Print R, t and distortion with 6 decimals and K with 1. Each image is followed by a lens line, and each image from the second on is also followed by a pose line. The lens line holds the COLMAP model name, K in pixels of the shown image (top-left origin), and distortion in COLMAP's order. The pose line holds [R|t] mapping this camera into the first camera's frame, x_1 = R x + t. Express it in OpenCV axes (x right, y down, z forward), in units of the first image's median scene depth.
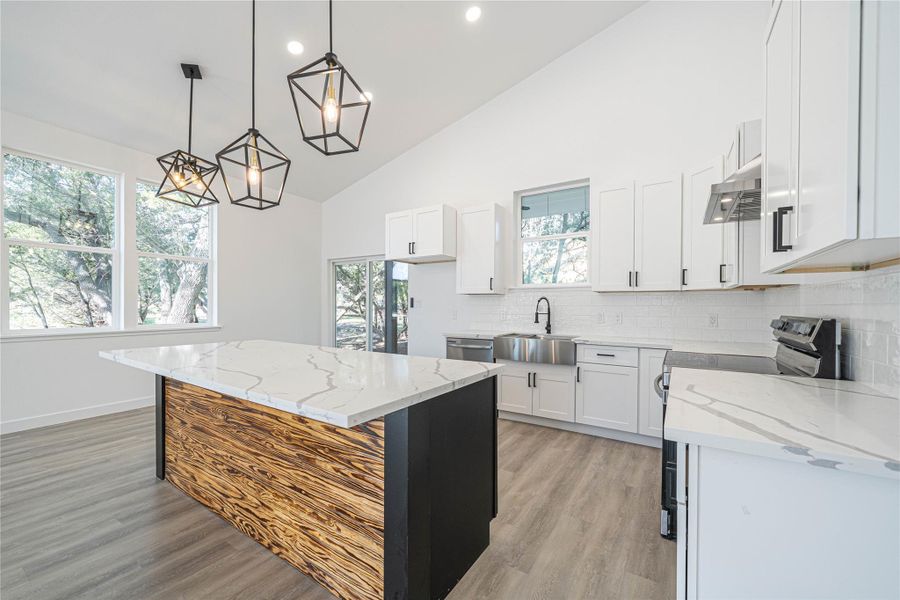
lens RADIAL K [[358.6, 0, 443.5], [0, 358.6, 307.1], [0, 0, 1]] dist [-0.001373, -0.000102]
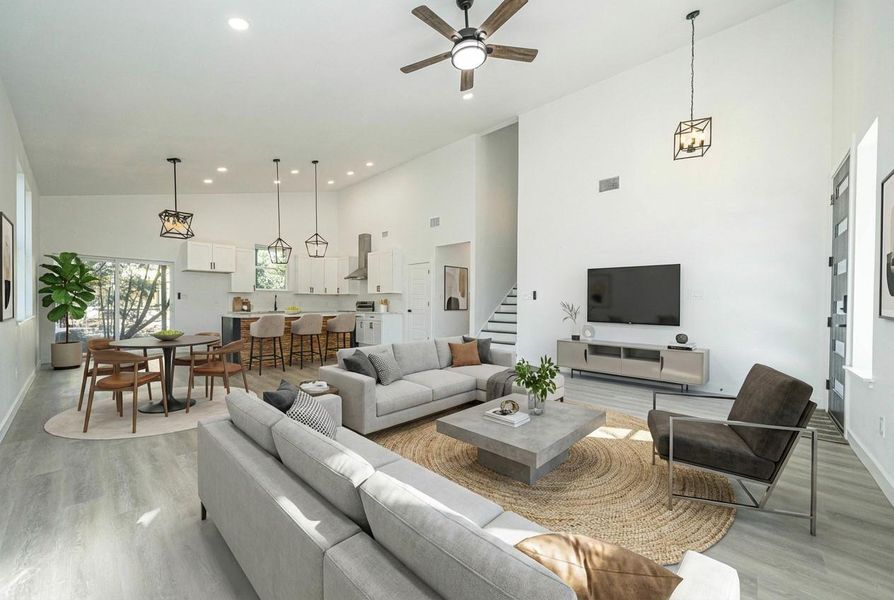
lens RADIAL K [[338.5, 0, 441.5], [0, 338.5, 307.4], [0, 0, 1]] dist [0.000391, 0.000113]
pose [[0.166492, -0.016753, 0.985901, -2.046705], [-0.000733, 0.999853, 0.017114, 0.016911], [-0.986043, -0.003572, 0.166455, -0.518359]]
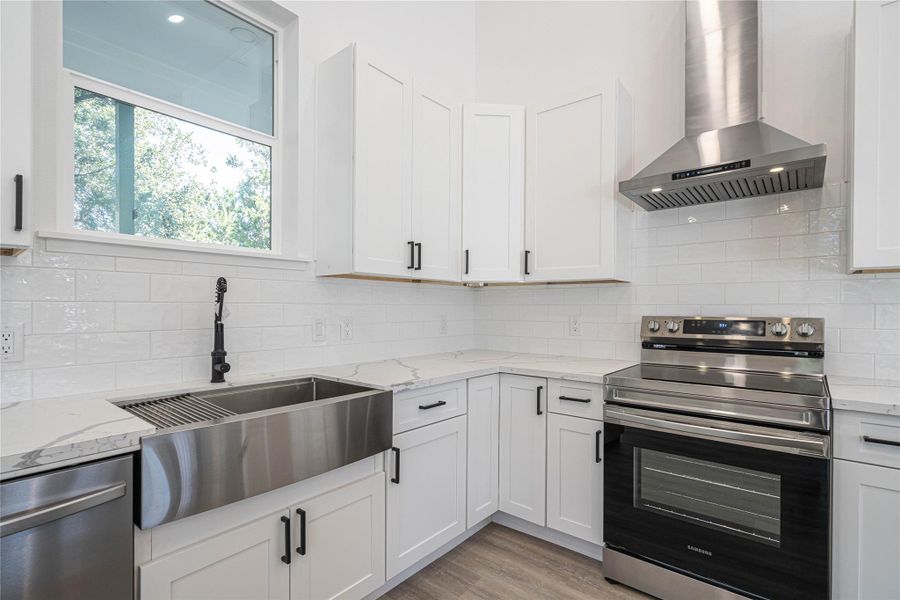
lens RADIAL K [[431.8, 0, 446.0], [0, 431.8, 308.7], [0, 0, 1]] dist [0.002032, 0.000315]
pose [[0.117192, -0.007364, 0.993082, -0.126221], [-0.000541, 0.999972, 0.007479, -0.002471], [-0.993109, -0.001413, 0.117185, 0.879217]]
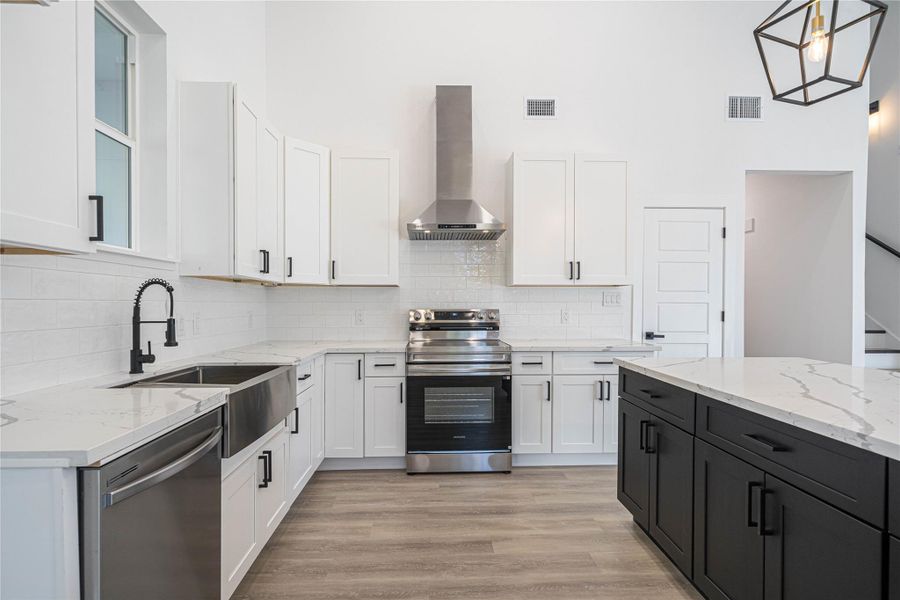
lens RADIAL K [[458.3, 0, 447.8], [0, 458.3, 310.1], [0, 0, 1]] dist [-0.000478, 0.000042]
pose [[-0.580926, -0.015138, 0.813816, -0.364869], [-0.001246, 0.999842, 0.017709, -0.004019], [-0.813955, 0.009274, -0.580853, 1.223547]]
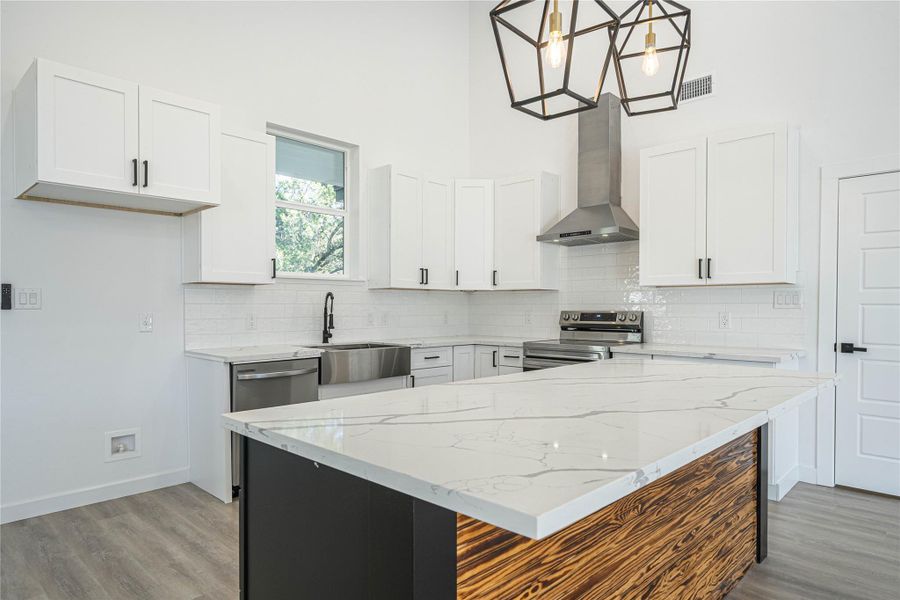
lens RADIAL K [[541.5, 0, 447.4], [0, 541.5, 310.3], [0, 0, 1]] dist [0.005081, 0.000524]
pose [[0.185824, -0.011798, 0.982512, -0.880769], [0.002755, 0.999930, 0.011486, -0.004749], [-0.982579, 0.000572, 0.185844, 0.675071]]
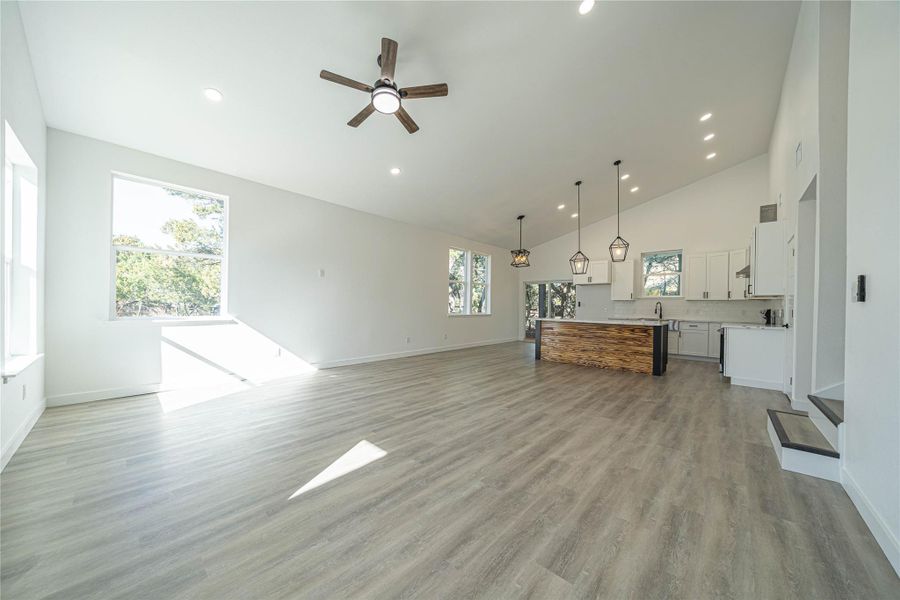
lens RADIAL K [[308.4, 0, 446.8], [0, 308.4, 307.9], [0, 0, 1]] dist [-0.001153, -0.000119]
pose [[0.986147, 0.010561, -0.165536, -0.838856], [-0.010577, 0.999944, 0.000787, 0.024078], [0.165535, 0.000975, 0.986204, -1.324702]]
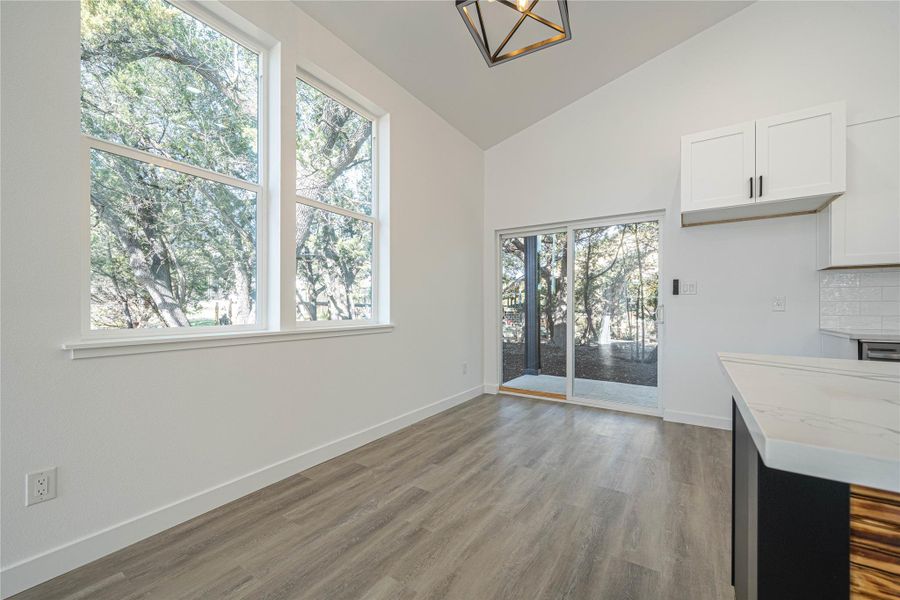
lens RADIAL K [[358.6, 0, 443.5], [0, 358.6, 307.1], [0, 0, 1]] dist [-0.001373, -0.000102]
pose [[0.999807, -0.003132, -0.019413, -0.759289], [0.003038, 0.999983, -0.004894, 0.039322], [0.019428, 0.004834, 0.999800, 0.554006]]
